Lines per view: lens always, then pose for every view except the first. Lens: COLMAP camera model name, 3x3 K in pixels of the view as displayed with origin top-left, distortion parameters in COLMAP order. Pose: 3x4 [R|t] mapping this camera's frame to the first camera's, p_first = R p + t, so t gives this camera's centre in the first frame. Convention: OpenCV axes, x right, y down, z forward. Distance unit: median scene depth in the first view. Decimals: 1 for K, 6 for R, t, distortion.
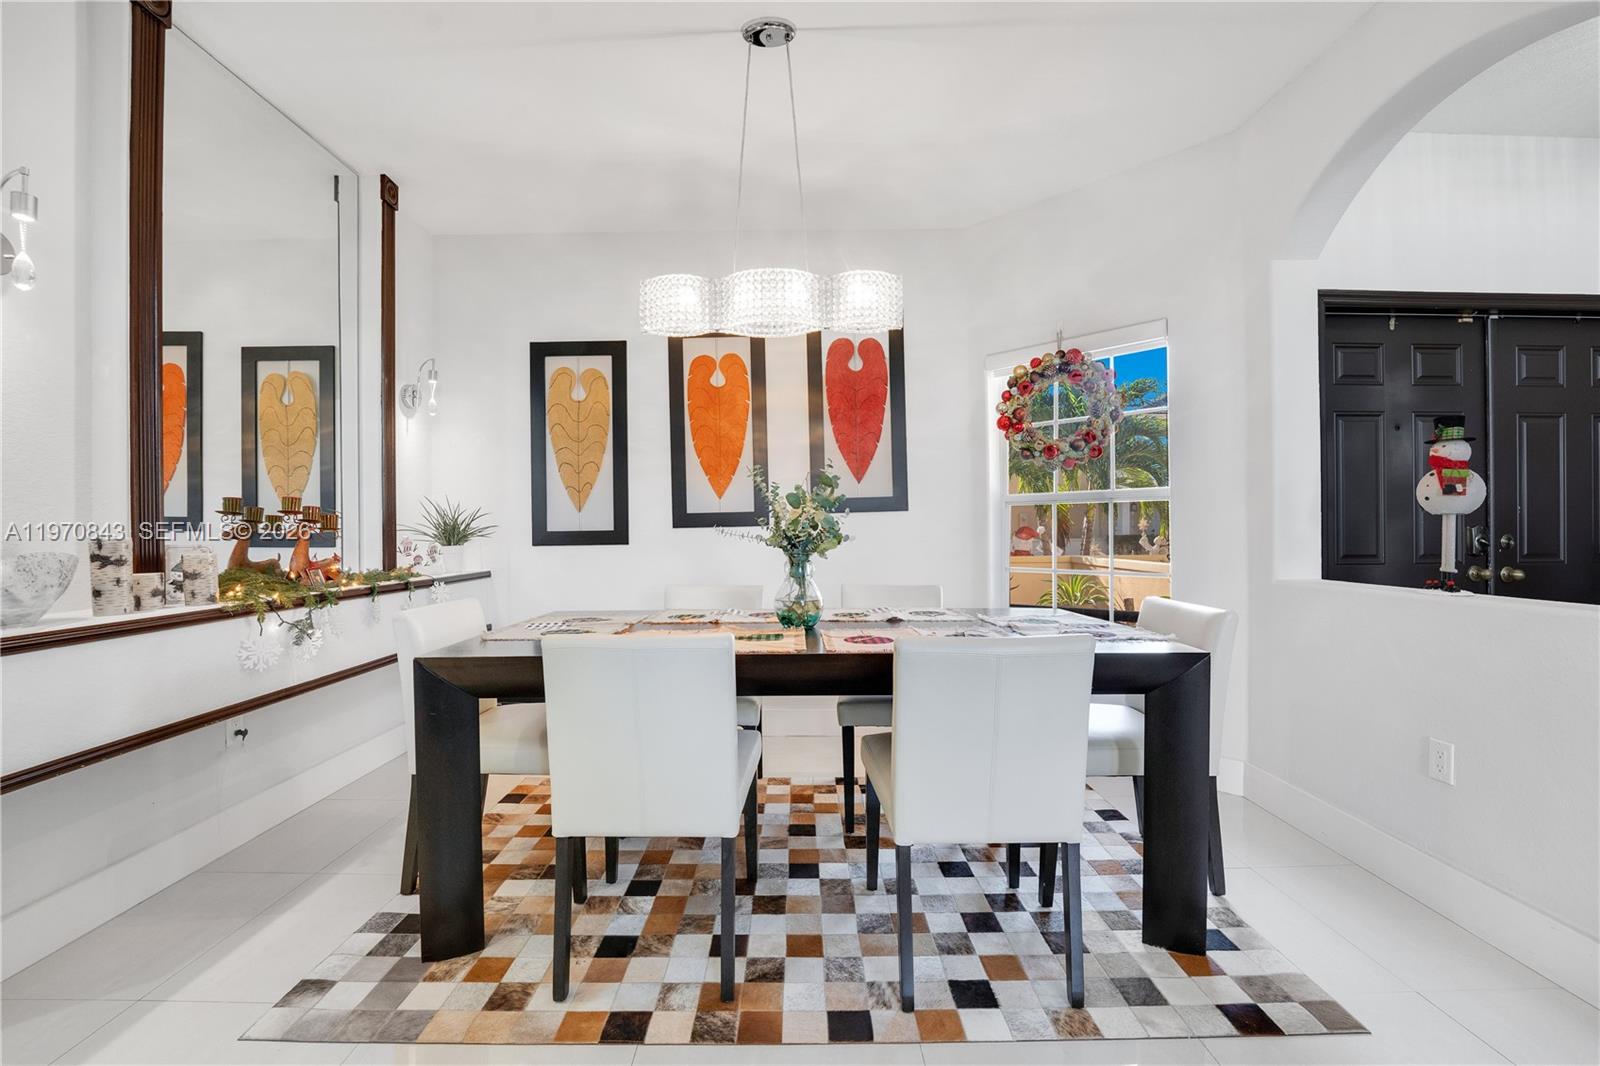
lens RADIAL K [[661.3, 0, 800.0], [0, 661.3, 533.0], [0, 0, 1]] dist [-0.020332, 0.000019]
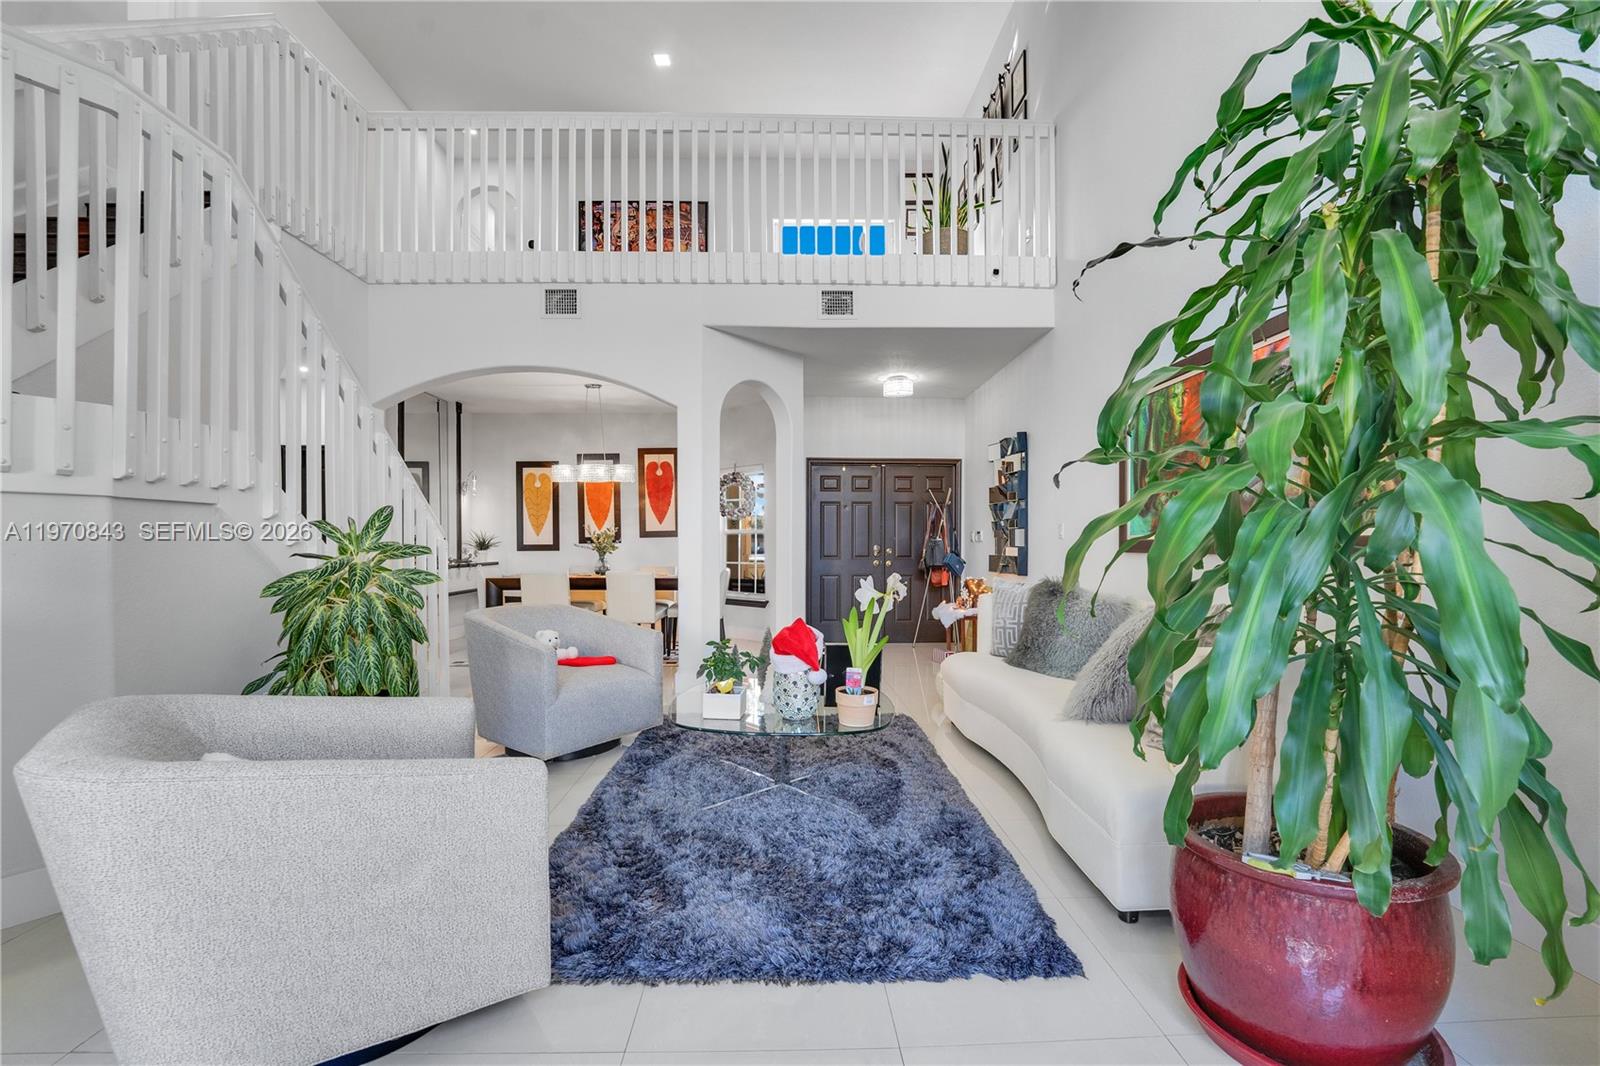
lens RADIAL K [[666.7, 0, 799.8], [0, 666.7, 550.4], [0, 0, 1]] dist [-0.018520, 0.000006]
pose [[0.999660, 0.006567, 0.025233, 0.592013], [-0.006733, 0.999956, 0.006497, -0.004619], [-0.025189, -0.006665, 0.999660, -1.521340]]
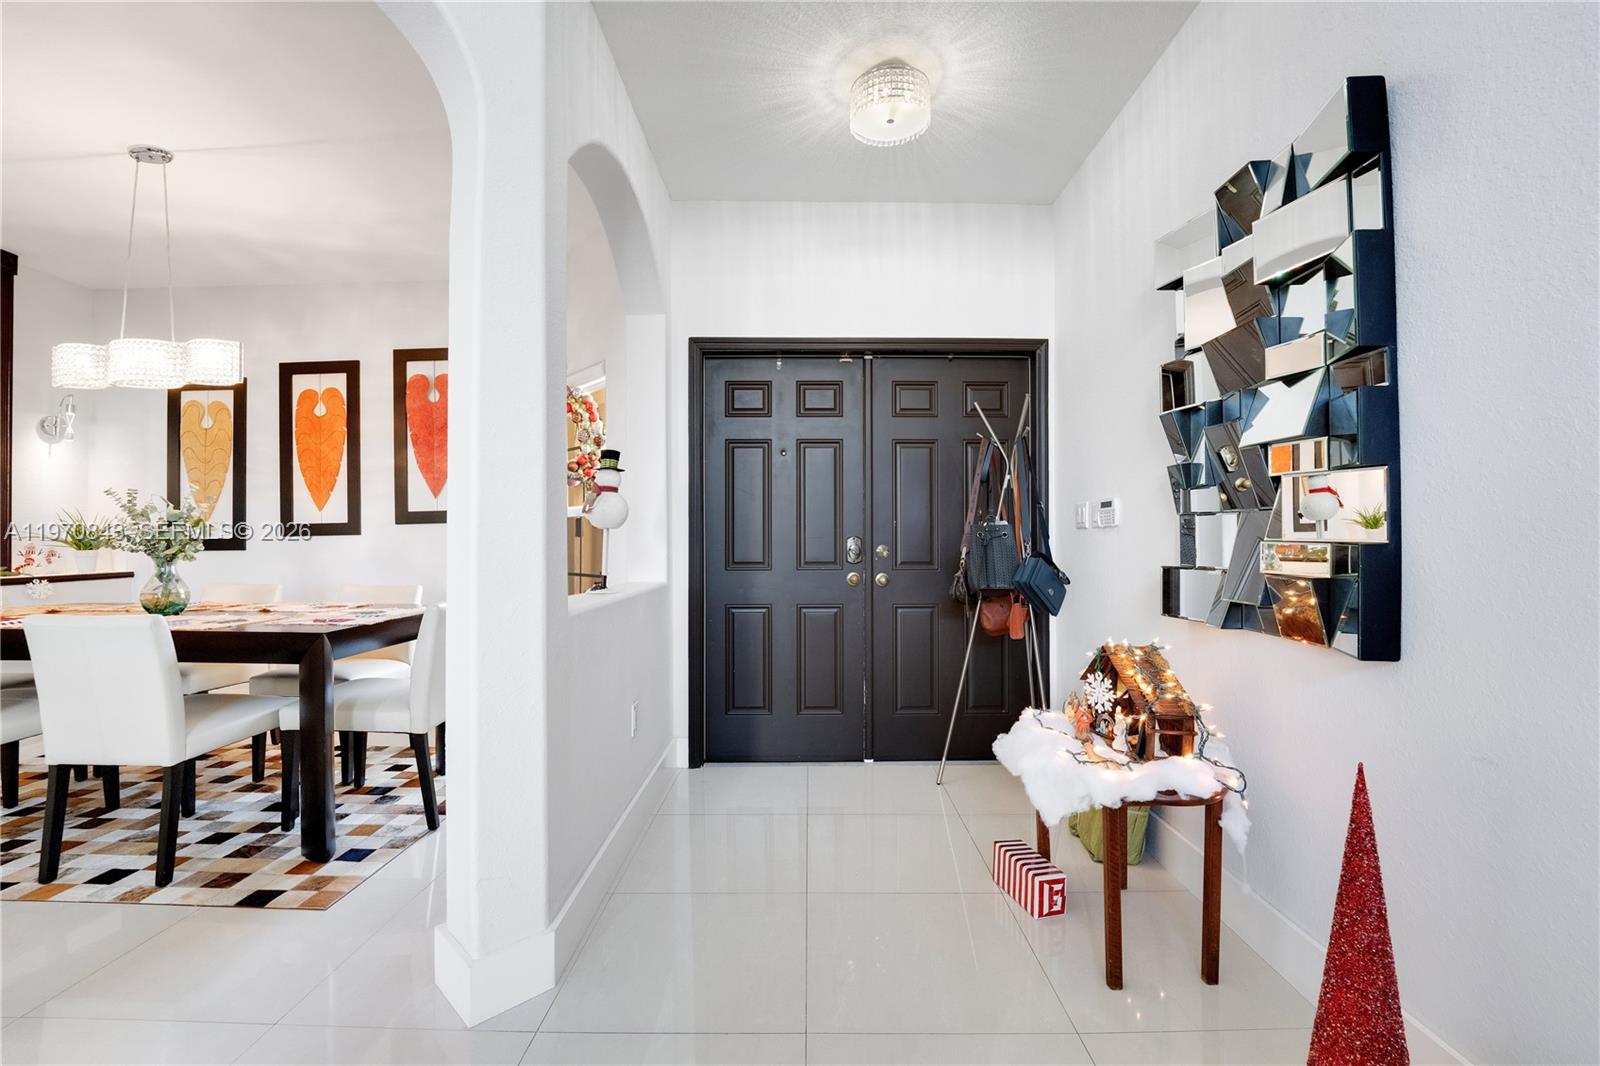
lens RADIAL K [[661.3, 0, 800.0], [0, 661.3, 533.0], [0, 0, 1]] dist [-0.020332, 0.000019]
pose [[0.999824, 0.003656, -0.018417, 0.865677], [-0.003819, 0.999954, -0.008846, -0.007549], [0.018384, 0.008914, 0.999791, -0.167797]]
